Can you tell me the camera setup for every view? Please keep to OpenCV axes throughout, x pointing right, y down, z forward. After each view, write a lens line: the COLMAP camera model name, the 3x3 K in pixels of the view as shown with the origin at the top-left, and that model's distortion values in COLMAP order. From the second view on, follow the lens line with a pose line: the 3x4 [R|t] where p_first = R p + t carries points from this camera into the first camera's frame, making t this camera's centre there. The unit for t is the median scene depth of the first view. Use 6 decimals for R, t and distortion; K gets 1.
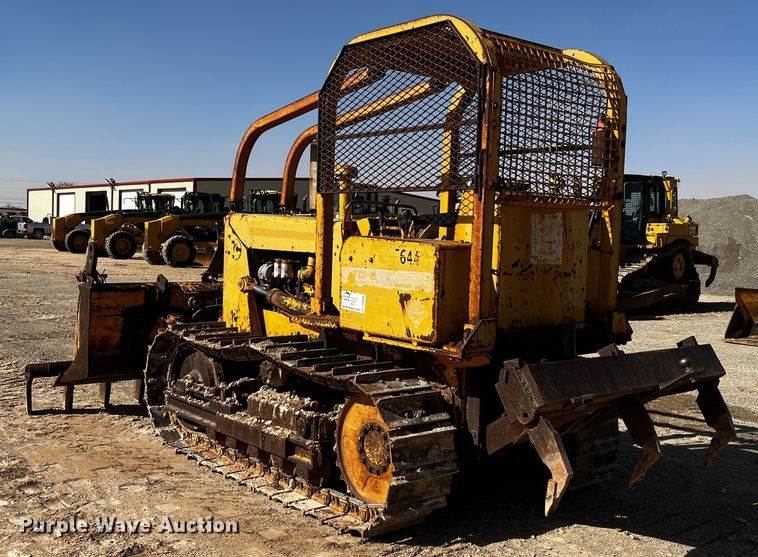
lens RADIAL K [[830.5, 0, 393.3], [0, 830.5, 278.4], [0, 0, 1]] dist [0.053704, -0.028596]
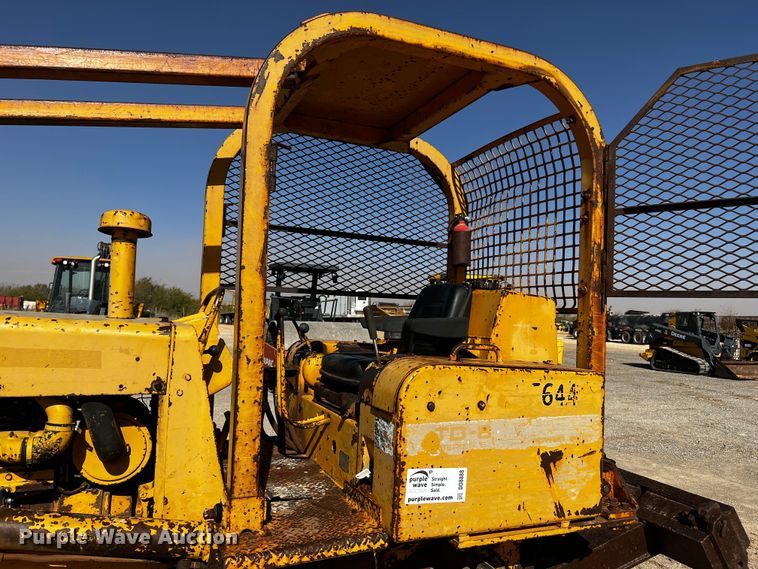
lens RADIAL K [[565.5, 0, 379.4], [0, 565.5, 295.8], [0, 0, 1]] dist [0.026939, -0.001601]
pose [[0.303559, 0.012333, 0.952733, -0.414992], [0.025456, 0.999454, -0.021048, -0.089450], [-0.952473, 0.030642, 0.303079, 0.911878]]
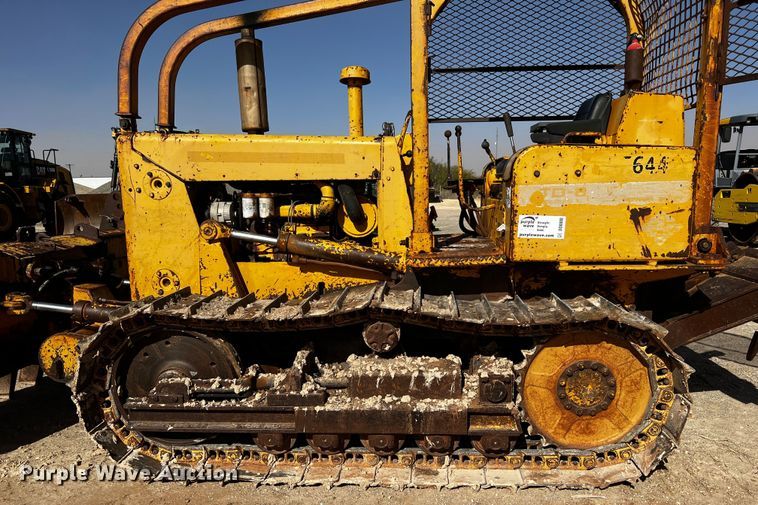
lens RADIAL K [[564.1, 0, 388.3], [0, 564.1, 291.2], [0, 0, 1]] dist [0.061619, -0.070326]
pose [[0.698057, -0.170689, 0.695400, -0.552825], [0.077741, 0.983498, 0.163366, -0.013018], [-0.711809, -0.059978, 0.699807, 0.704964]]
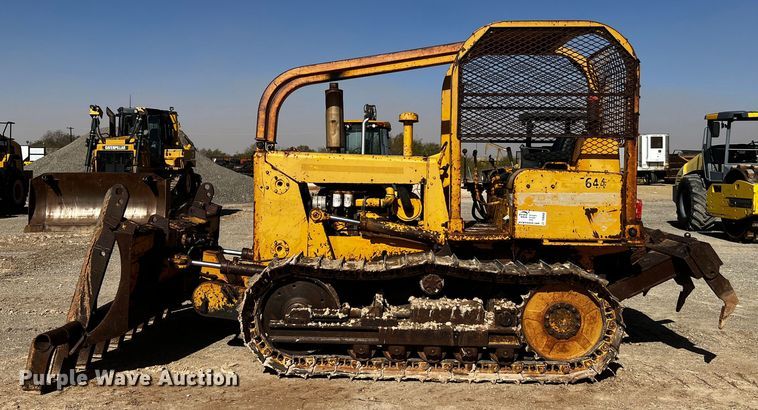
lens RADIAL K [[673.1, 0, 354.2], [0, 673.1, 183.6], [0, 0, 1]] dist [0.066797, -0.015644]
pose [[0.691832, -0.046622, 0.720552, -1.032966], [0.053948, 0.998462, 0.012807, -0.057138], [-0.720041, 0.030012, 0.693283, 0.438704]]
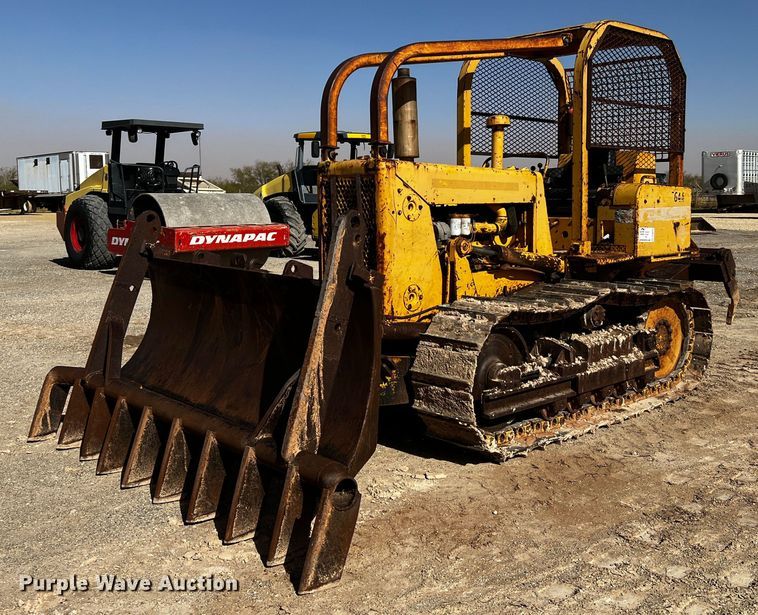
lens RADIAL K [[822.4, 0, 379.9], [0, 822.4, 252.1], [0, 0, 1]] dist [0.142517, -0.440545]
pose [[-0.043466, -0.104798, 0.993543, -1.302853], [0.055955, 0.992667, 0.107153, -0.105713], [-0.997487, 0.060251, -0.037283, 1.451160]]
